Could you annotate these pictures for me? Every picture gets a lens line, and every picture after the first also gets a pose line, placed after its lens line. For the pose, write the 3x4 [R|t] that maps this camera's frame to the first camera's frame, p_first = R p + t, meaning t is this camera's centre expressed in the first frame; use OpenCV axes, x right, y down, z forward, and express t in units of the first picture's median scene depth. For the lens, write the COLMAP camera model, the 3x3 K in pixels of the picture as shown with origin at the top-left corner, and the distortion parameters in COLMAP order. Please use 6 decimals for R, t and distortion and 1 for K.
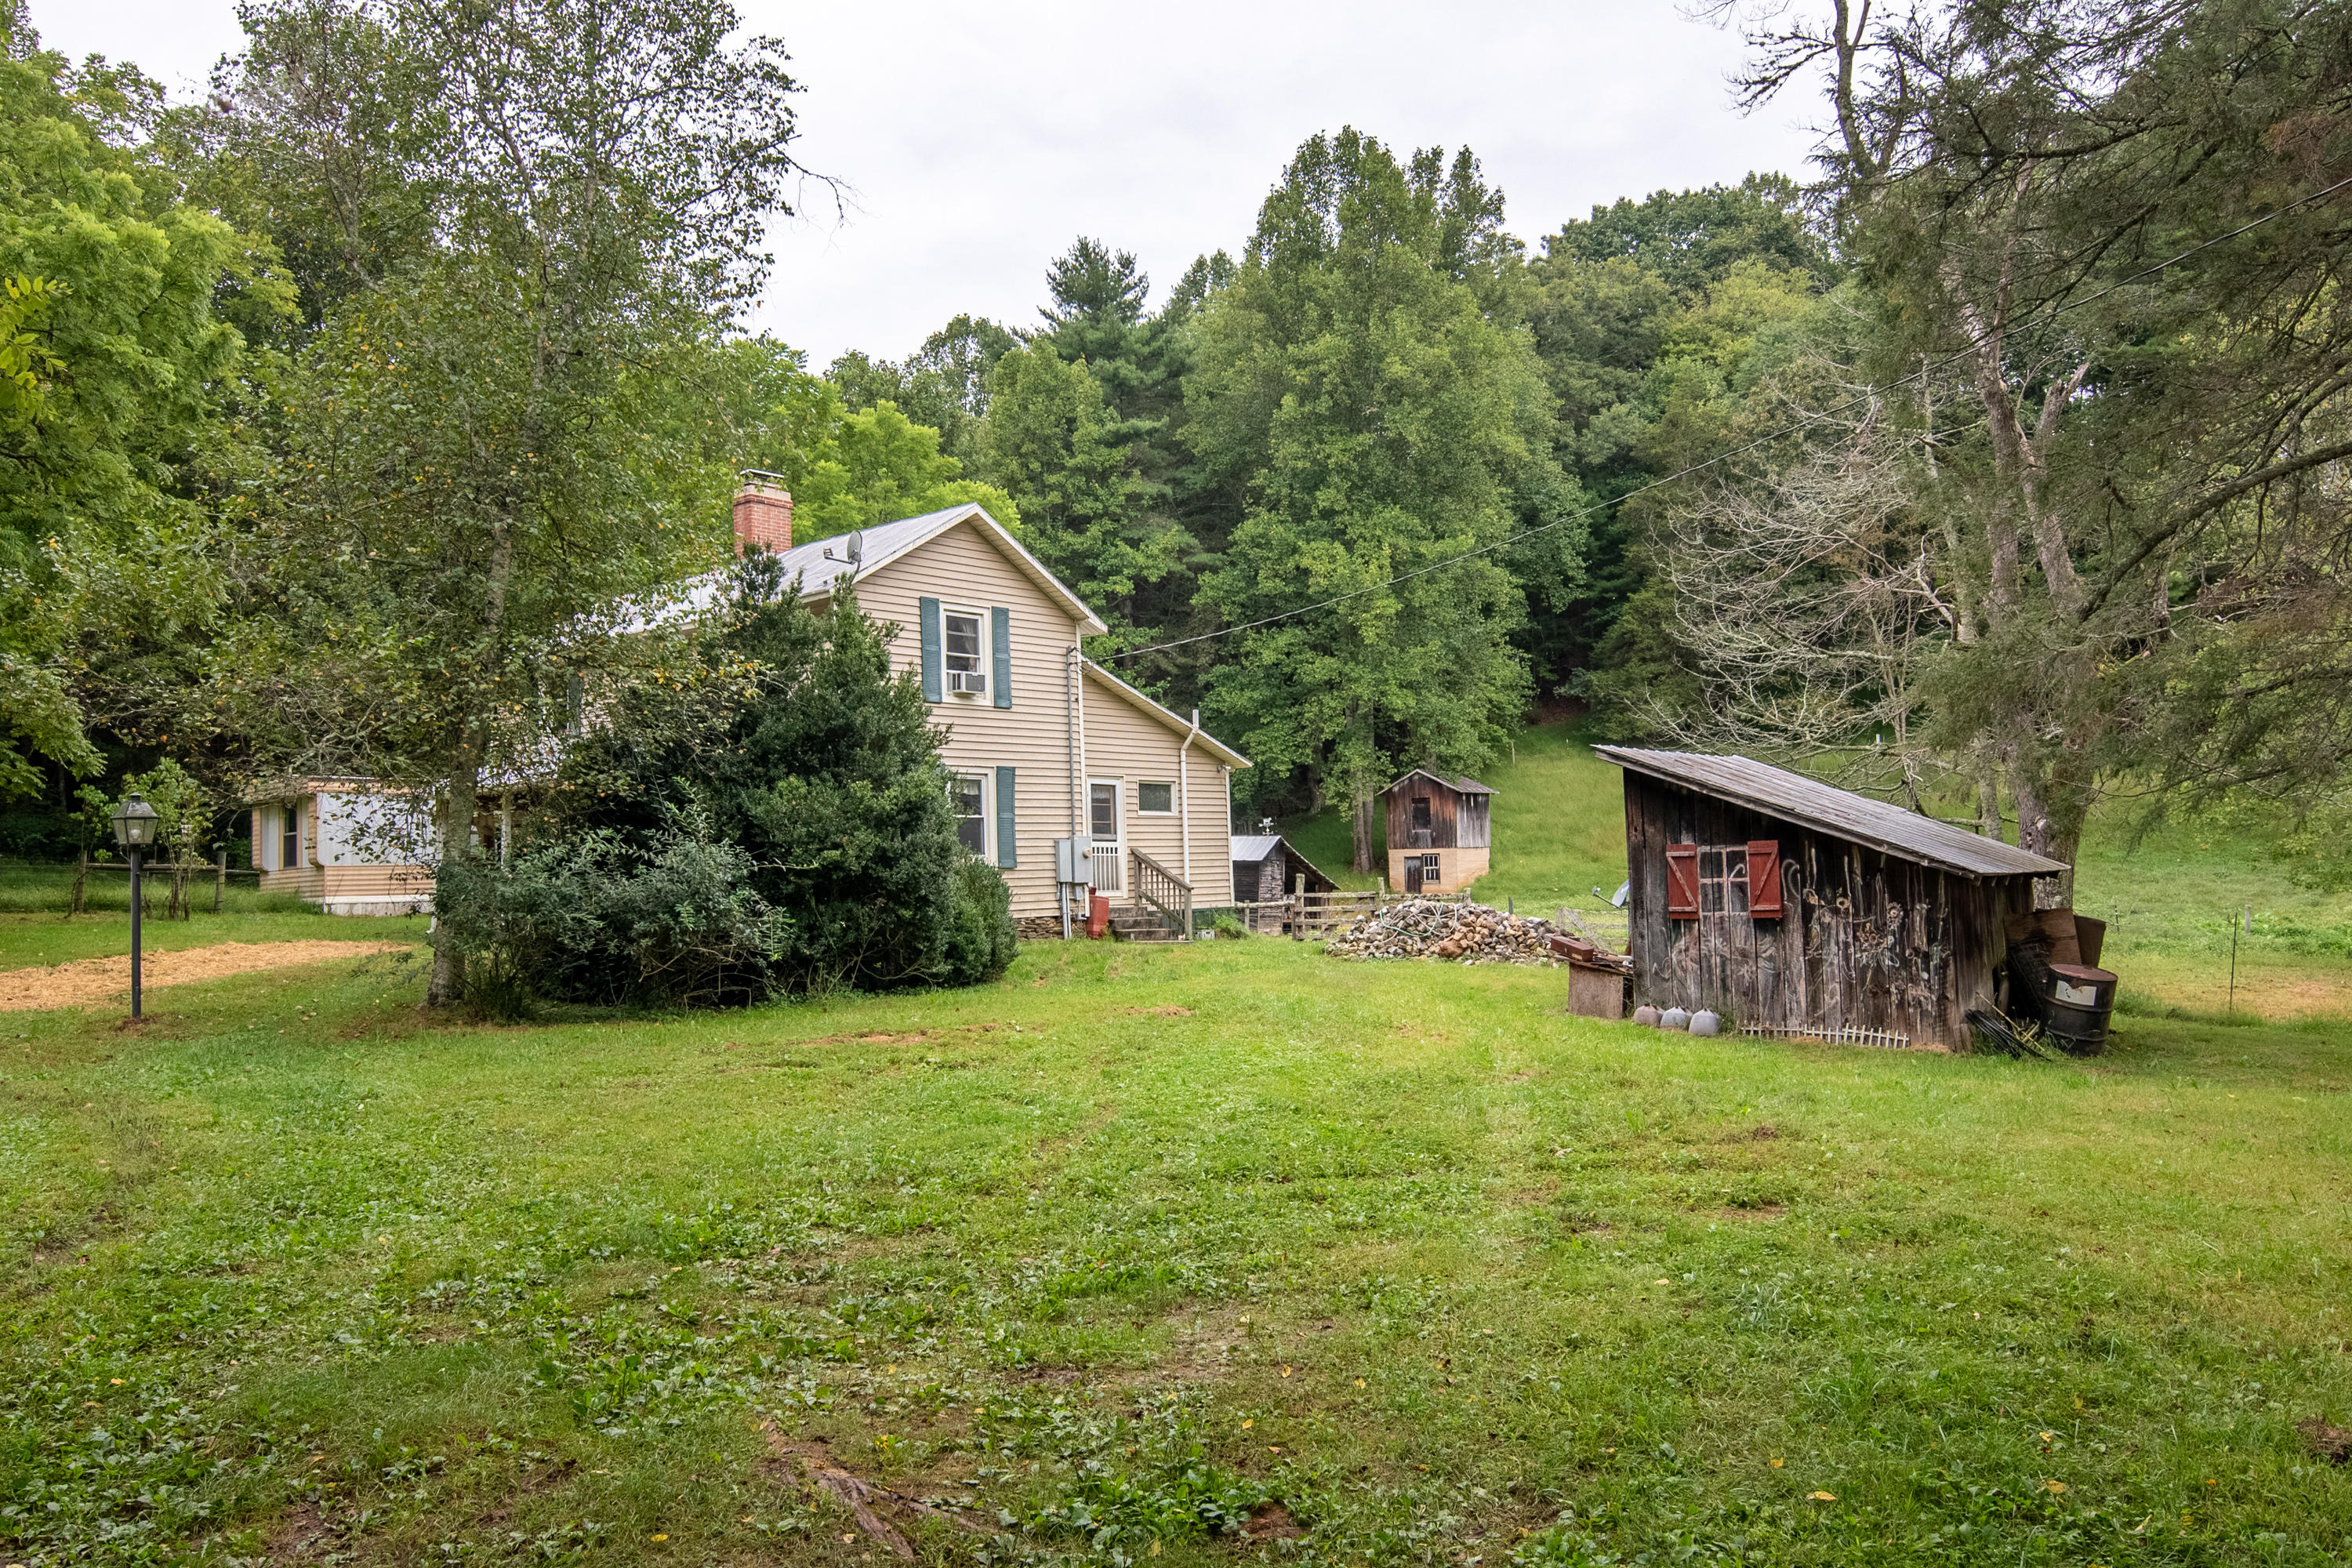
lens RADIAL K [[1680.8, 0, 1176.0], [0, 1680.8, 784.0], [0, 0, 1]] dist [-0.002010, 0.000792]
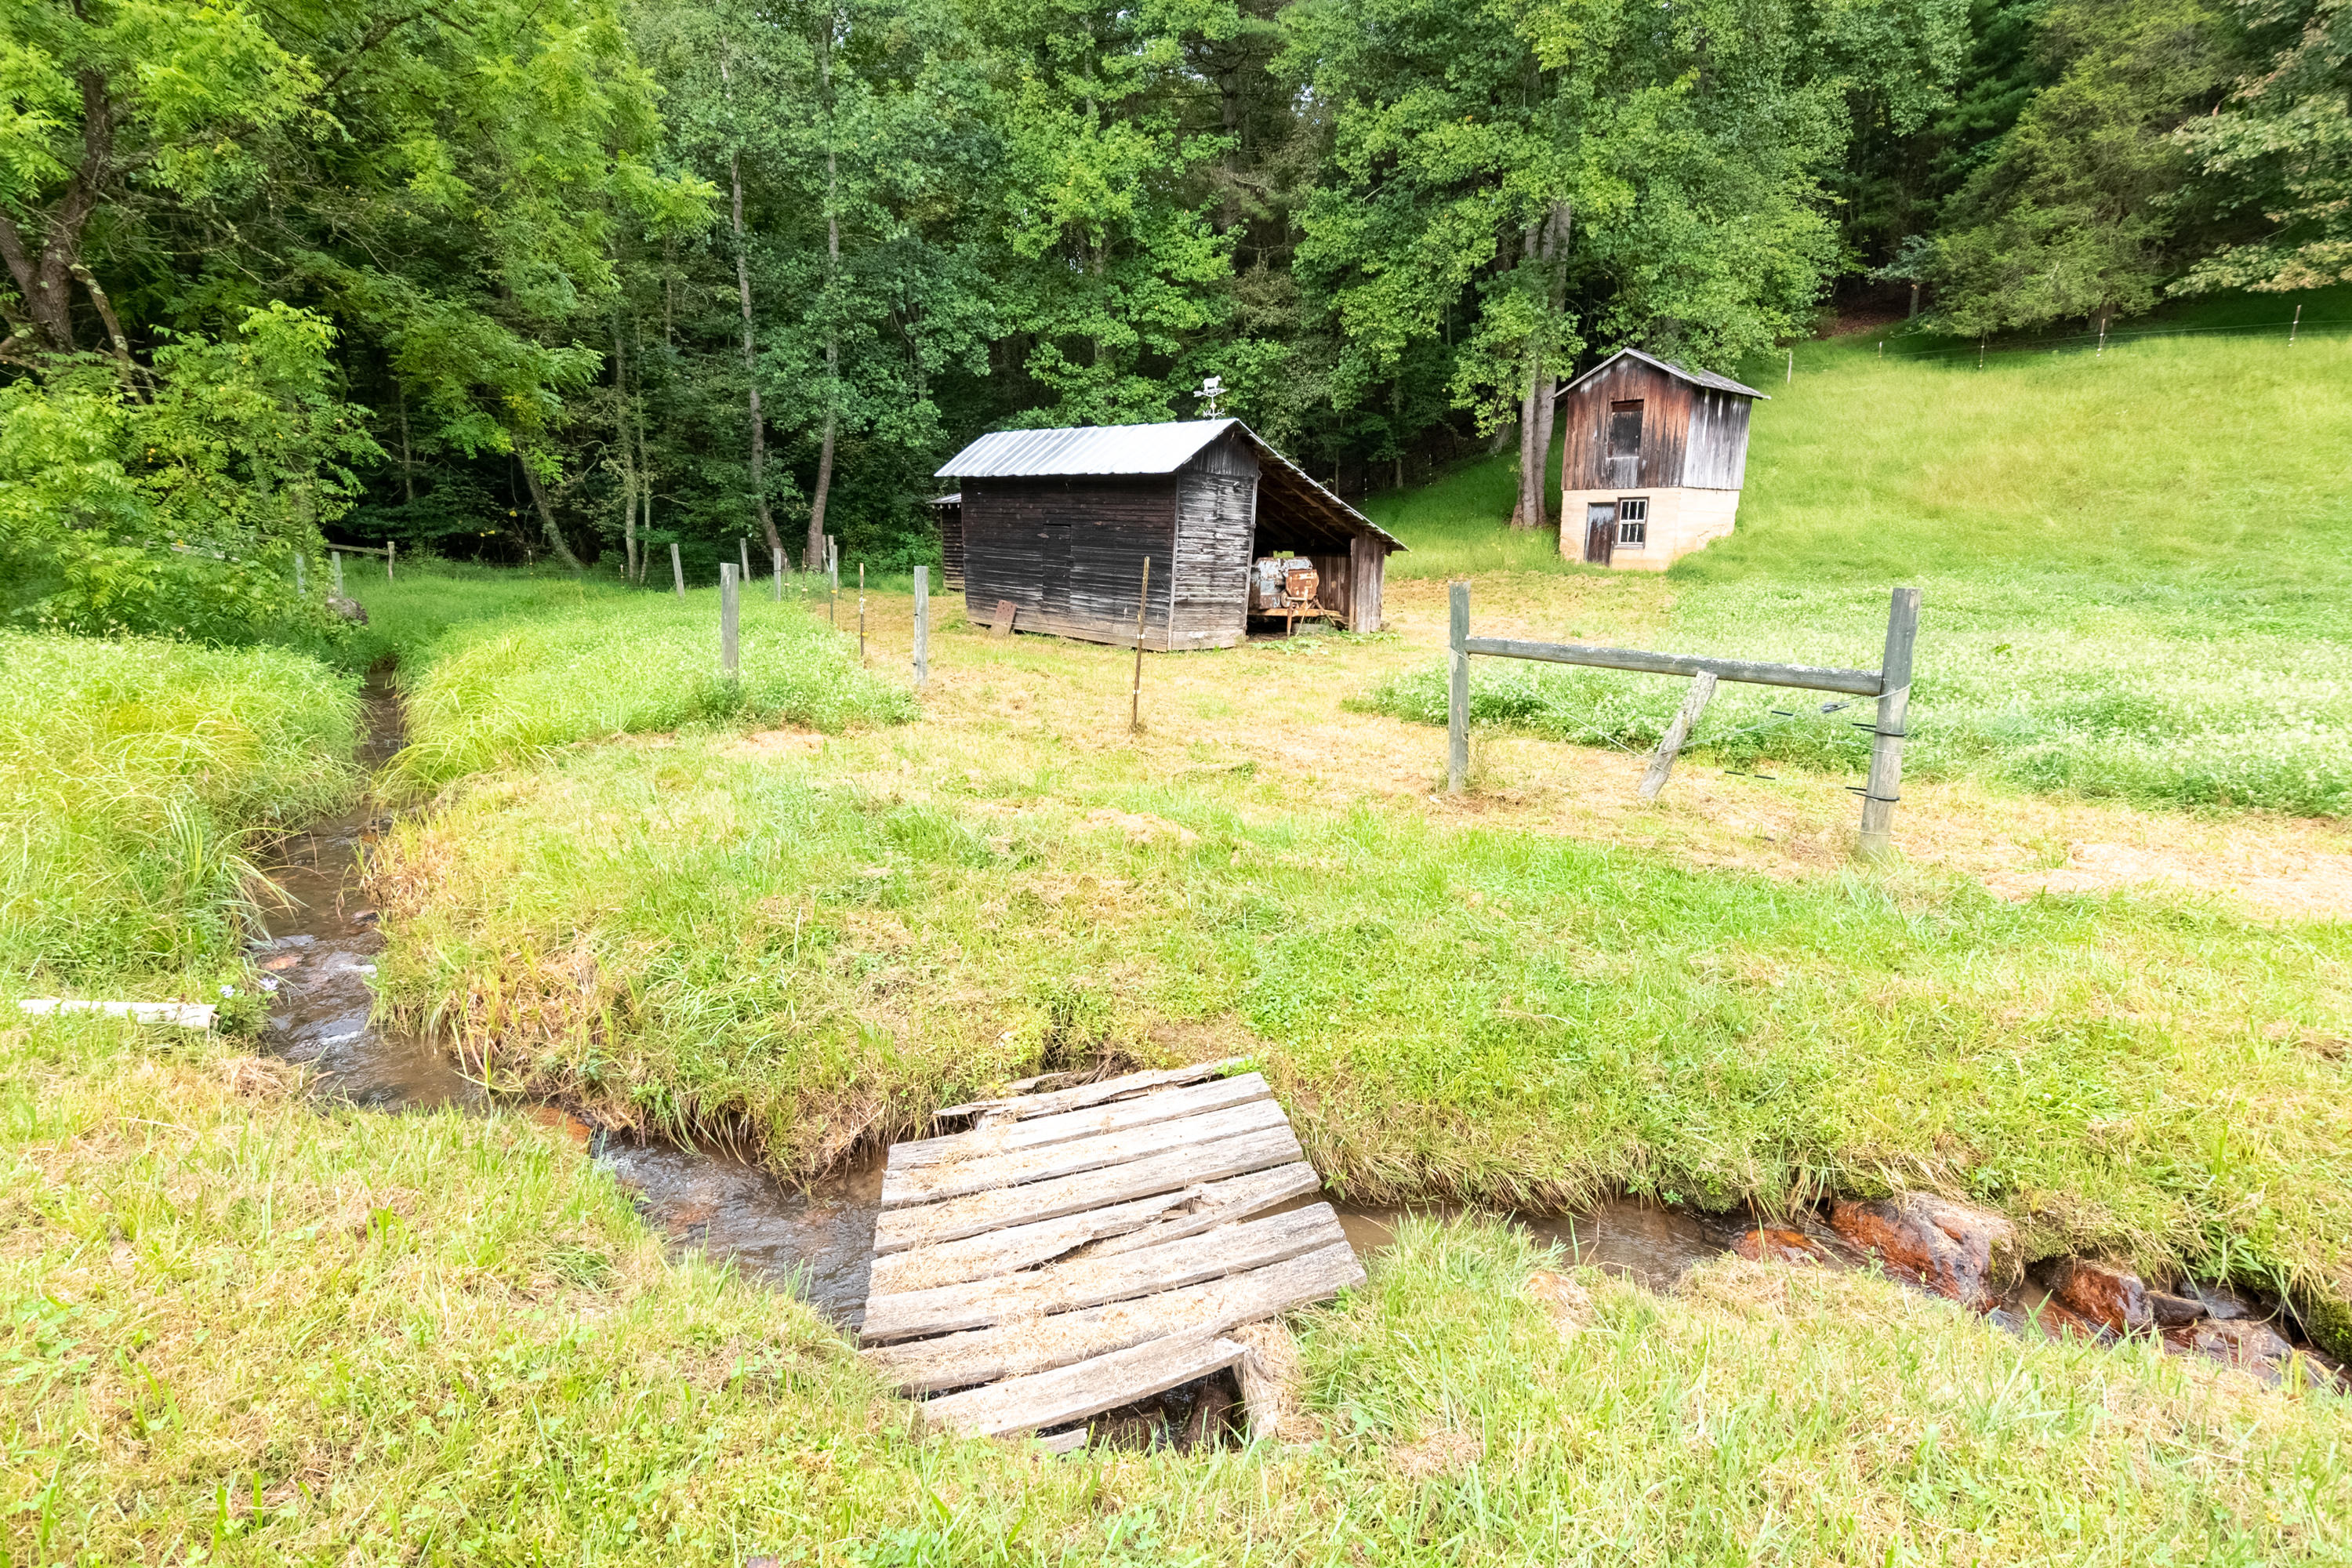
lens RADIAL K [[1121.8, 0, 1176.0], [0, 1121.8, 784.0], [0, 0, 1]] dist [0.000102, 0.001539]
pose [[0.966301, 0.078513, -0.245150, 0.237684], [-0.011167, 0.964241, 0.264793, 0.085753], [0.257173, -0.253132, 0.932623, 1.327757]]
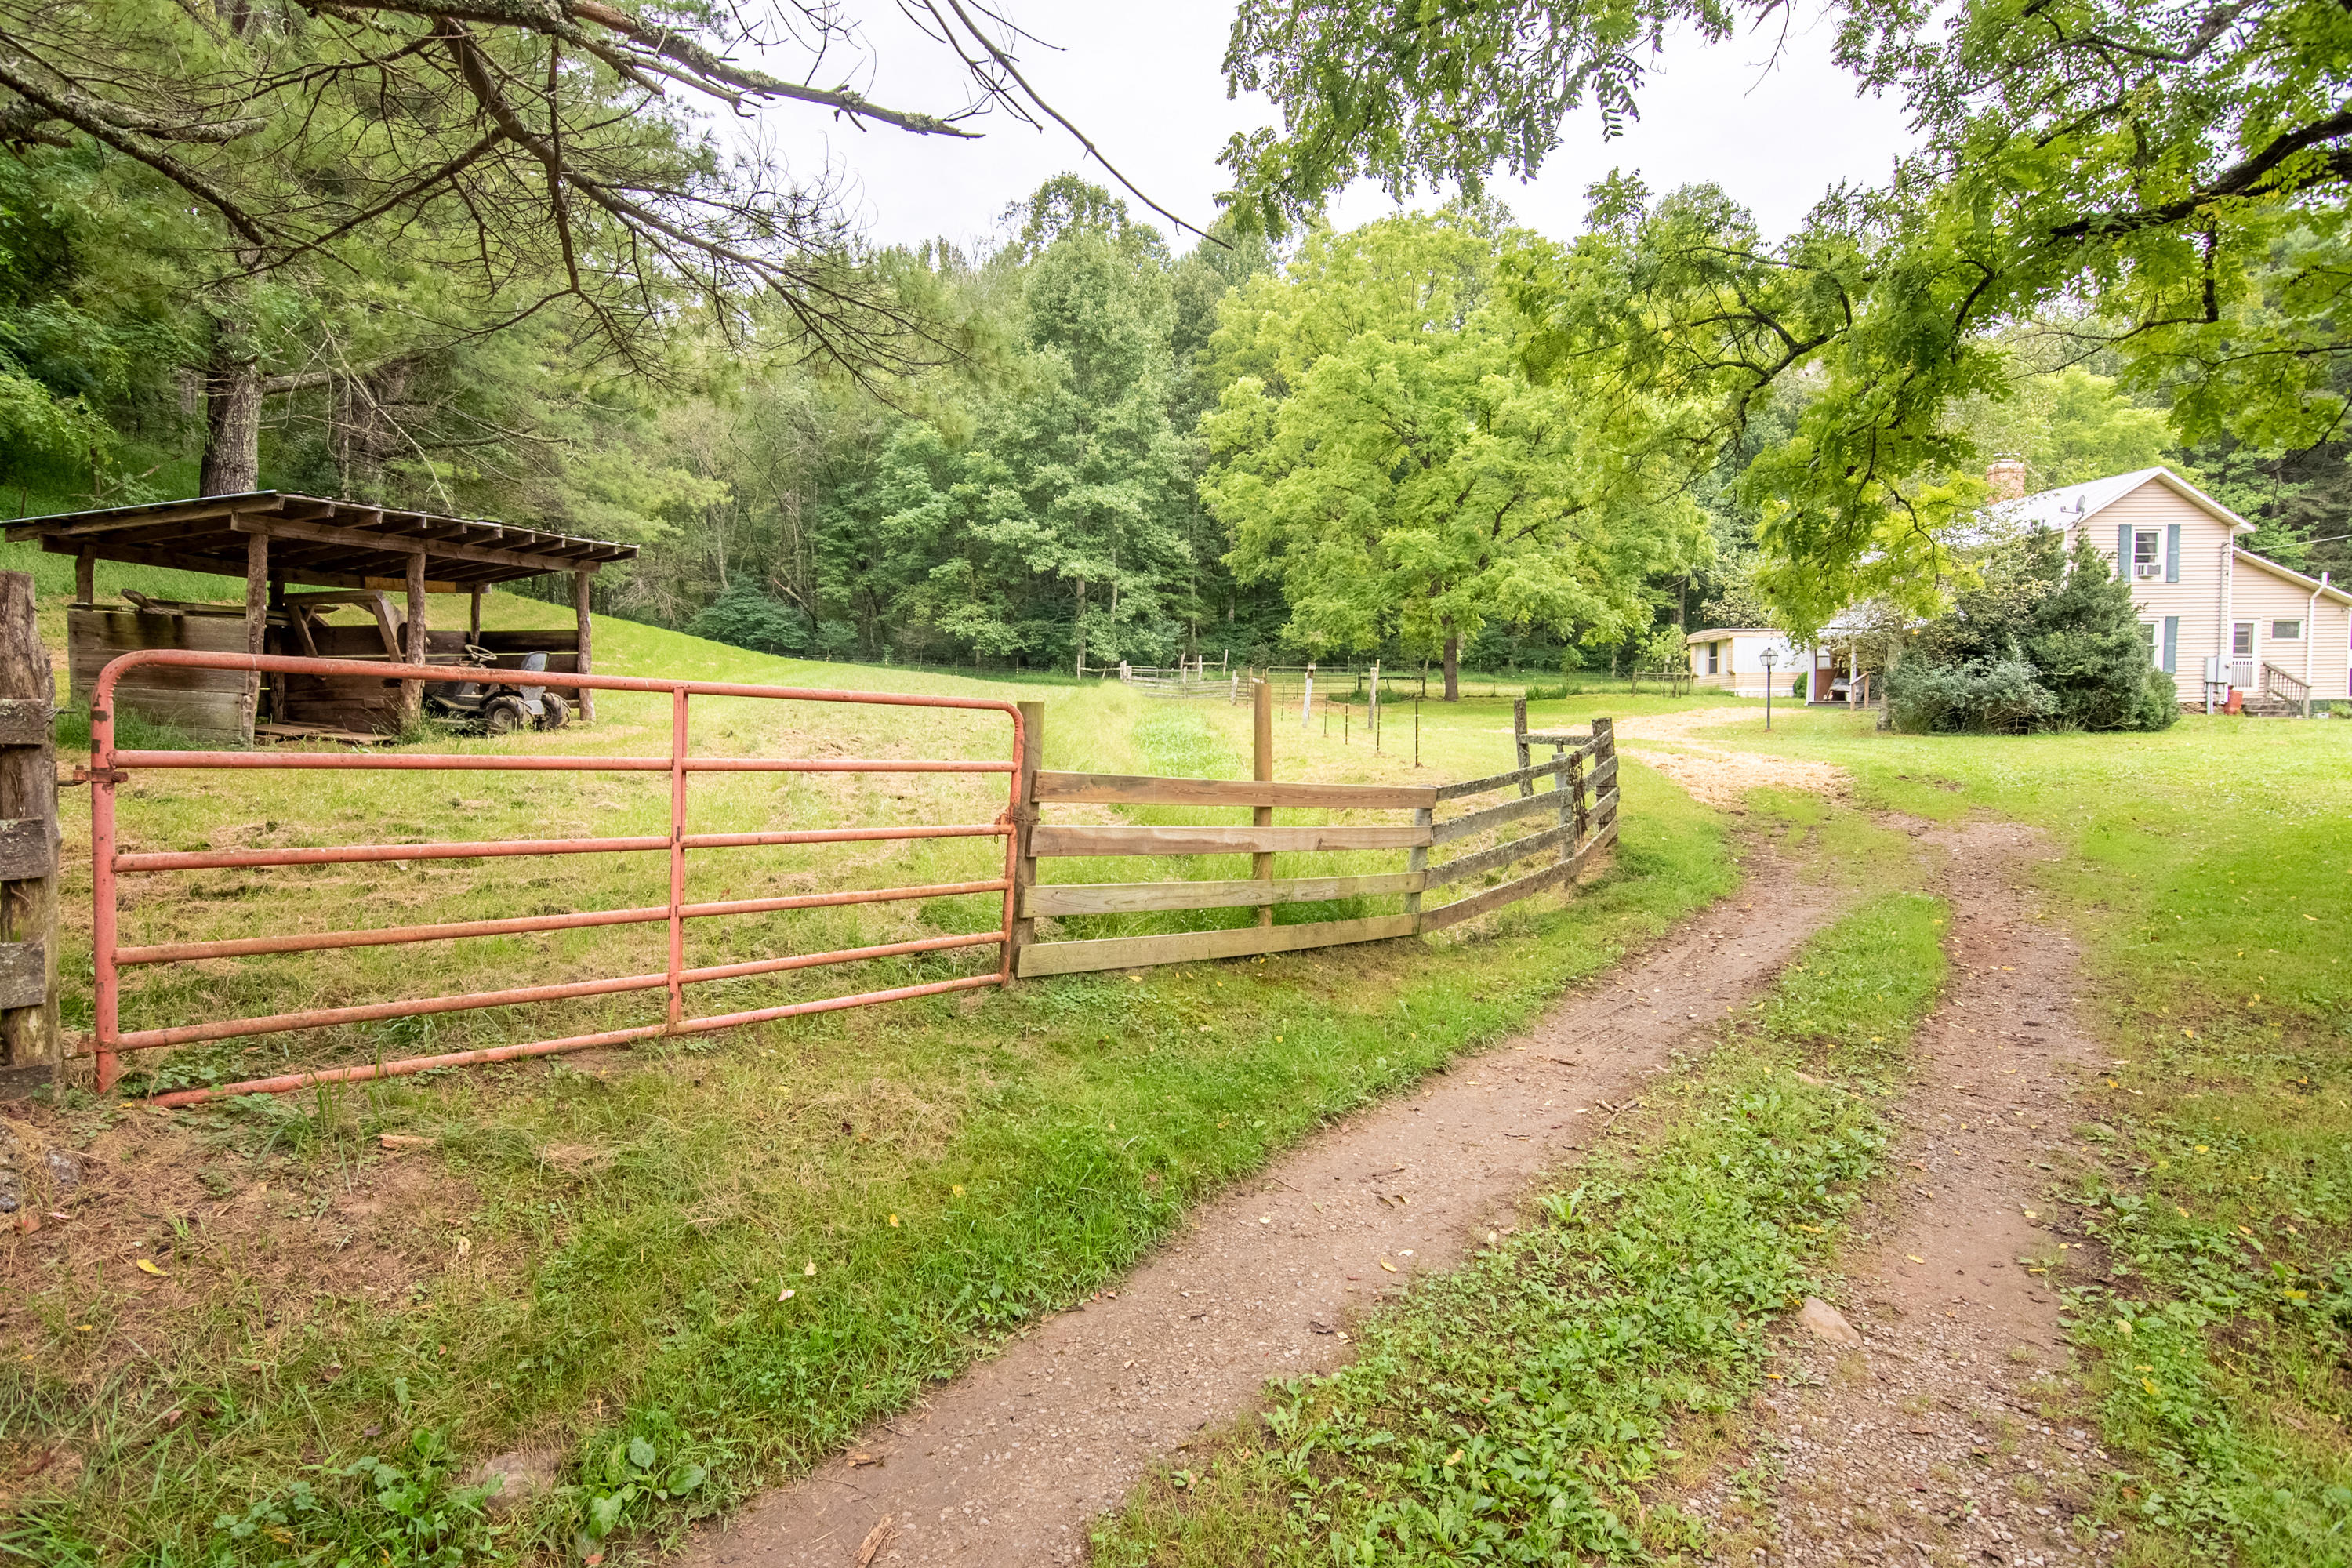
lens RADIAL K [[1162.4, 0, 1176.0], [0, 1162.4, 784.0], [0, 0, 1]] dist [0.000967, -0.013724]
pose [[0.706883, 0.063549, -0.704470, 0.022732], [0.038510, 0.991021, 0.128040, -0.029258], [0.706281, -0.117638, 0.698089, -0.571239]]
